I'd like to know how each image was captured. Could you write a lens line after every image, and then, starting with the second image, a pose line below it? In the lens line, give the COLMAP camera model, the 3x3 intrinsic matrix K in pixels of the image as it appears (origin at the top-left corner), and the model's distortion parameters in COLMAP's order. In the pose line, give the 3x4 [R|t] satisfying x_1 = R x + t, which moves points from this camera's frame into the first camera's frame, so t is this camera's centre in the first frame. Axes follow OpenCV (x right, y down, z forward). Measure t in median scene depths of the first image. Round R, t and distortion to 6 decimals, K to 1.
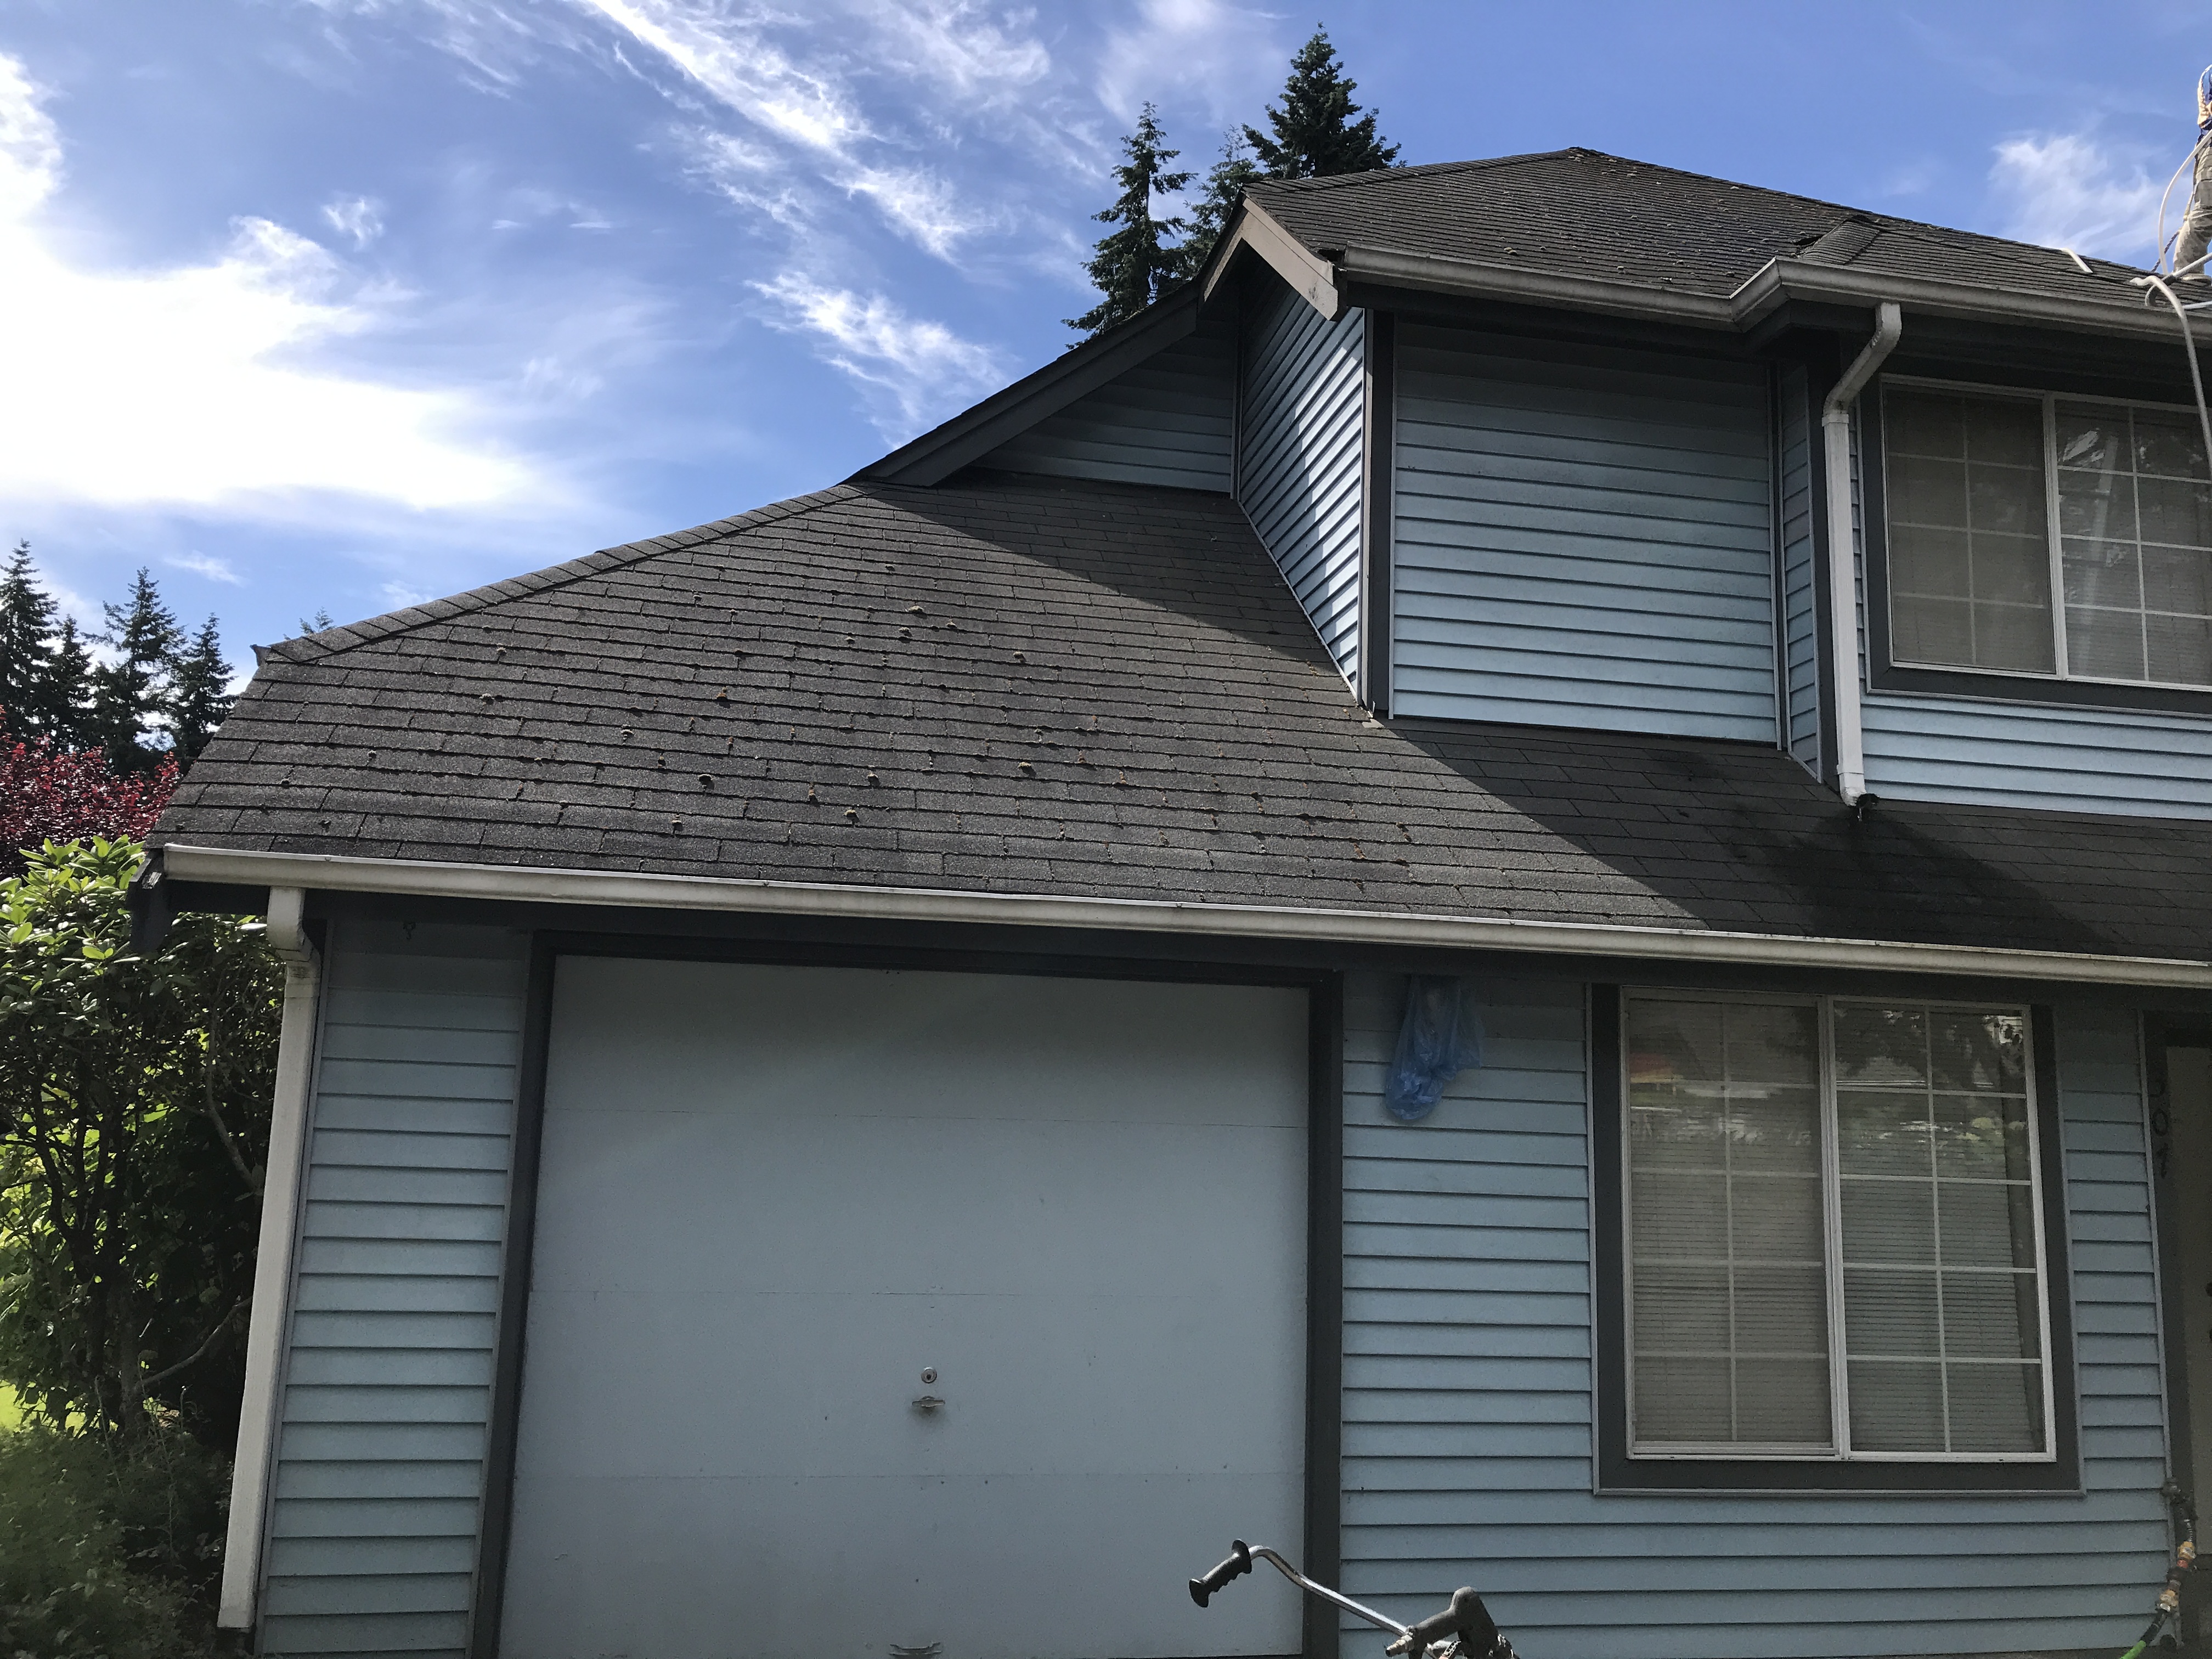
lens RADIAL K [[1798.0, 0, 1061.3], [0, 1798.0, 824.5], [0, 0, 1]] dist [-0.019768, 0.009433]
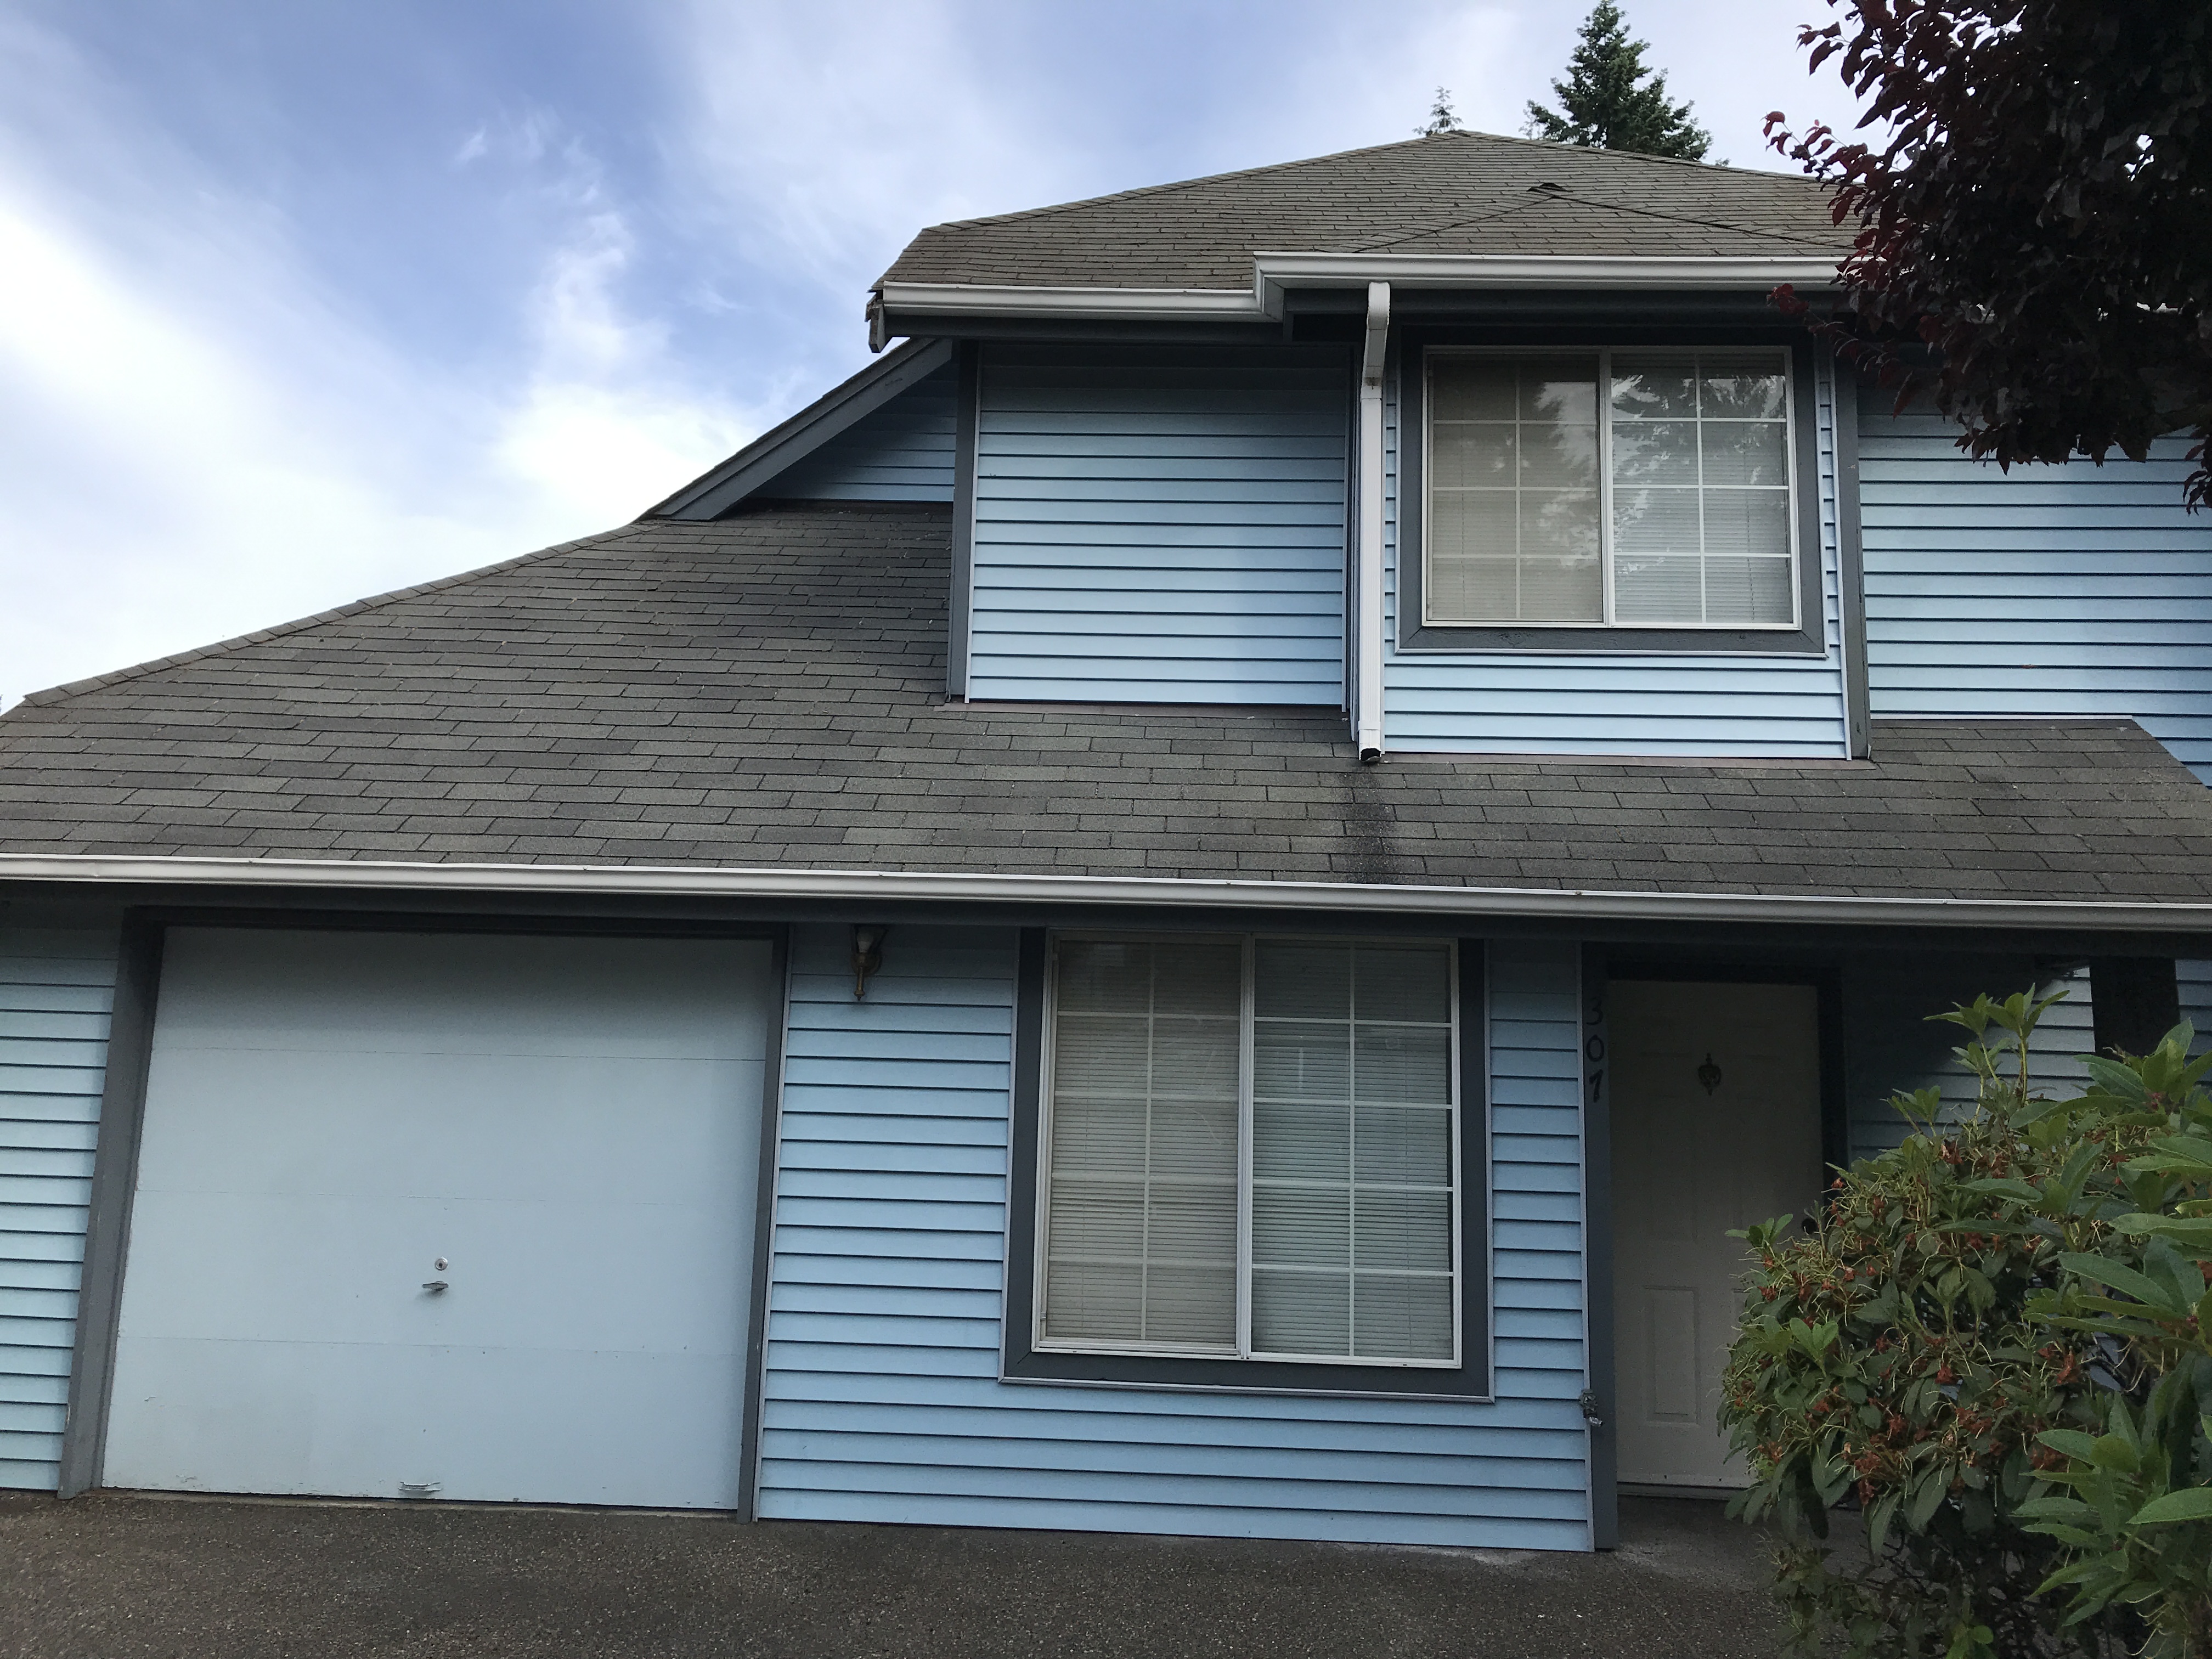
lens RADIAL K [[1760.8, 0, 1106.0], [0, 1760.8, 829.5], [0, 0, 1]] dist [0.052551, -0.079864]
pose [[0.978221, -0.039885, -0.203699, 0.503489], [0.040185, 0.999189, -0.002664, 0.028018], [0.203640, -0.005580, 0.979030, -0.058588]]
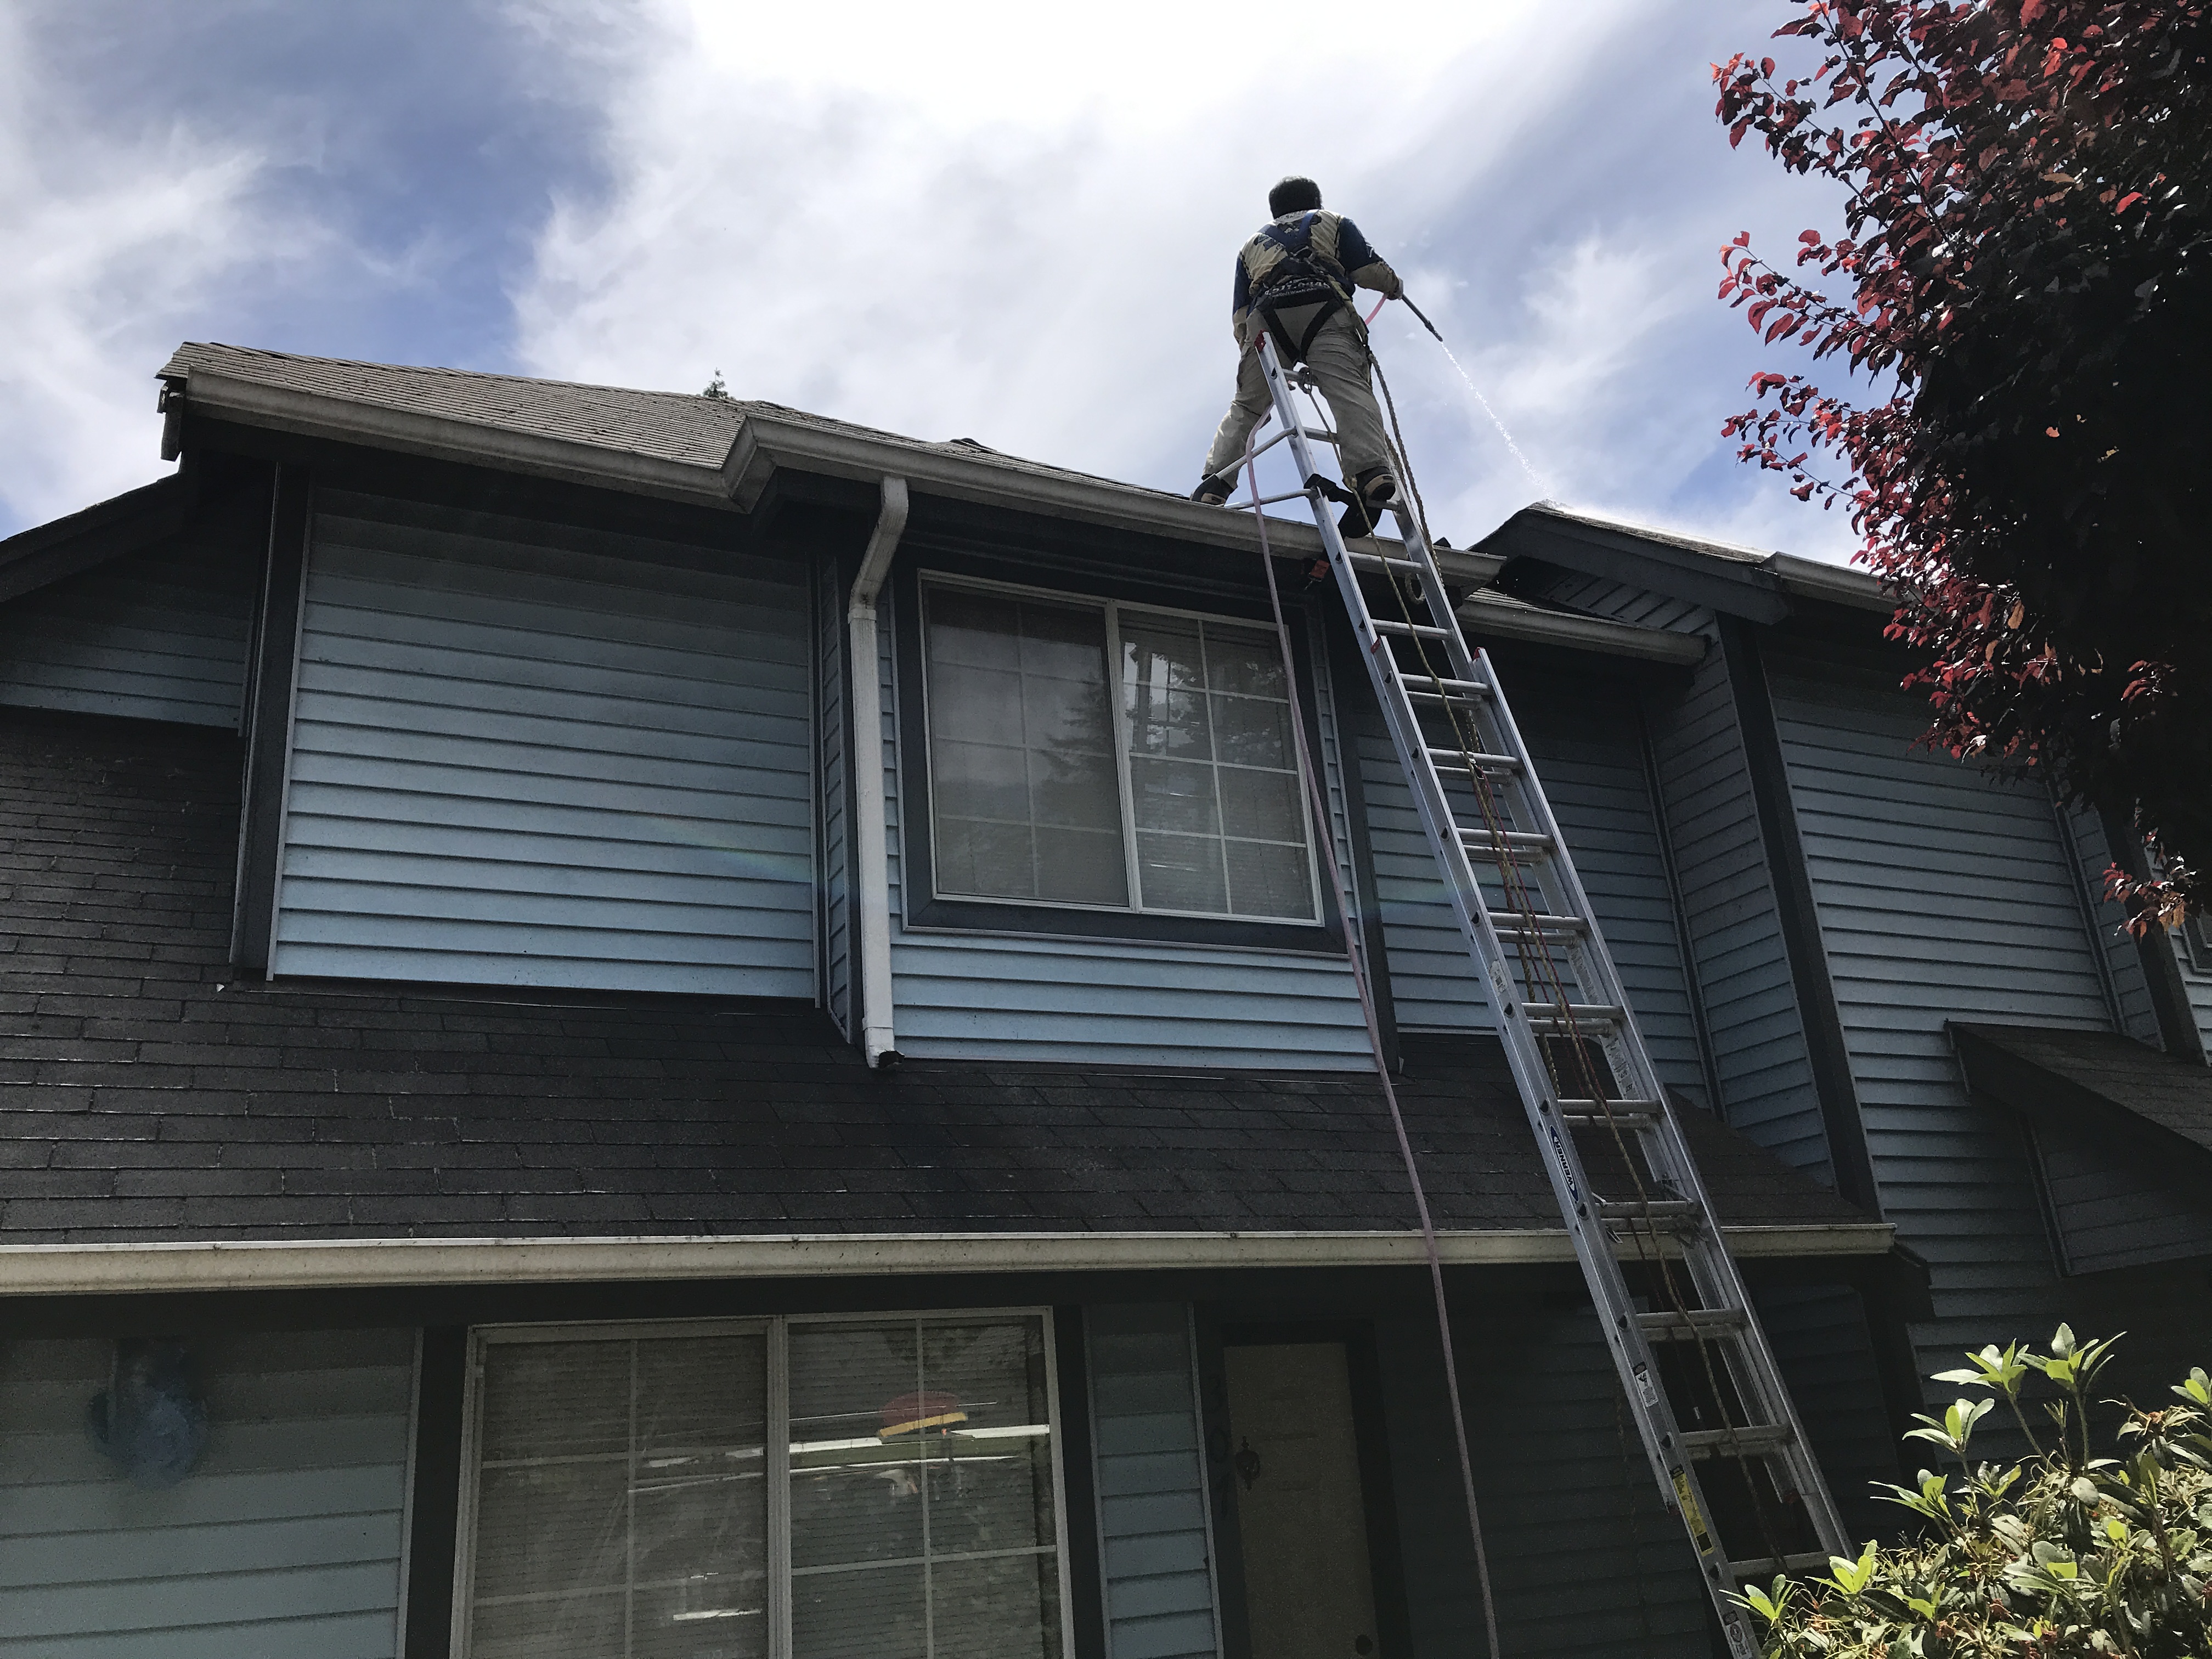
lens RADIAL K [[1811.5, 0, 1101.5], [0, 1811.5, 820.7], [0, 0, 1]] dist [0.118167, -0.241671]
pose [[0.952219, -0.001283, 0.305415, 0.288680], [0.058292, 0.982373, -0.177613, 0.031852], [-0.299803, 0.186929, 0.935508, 0.180480]]
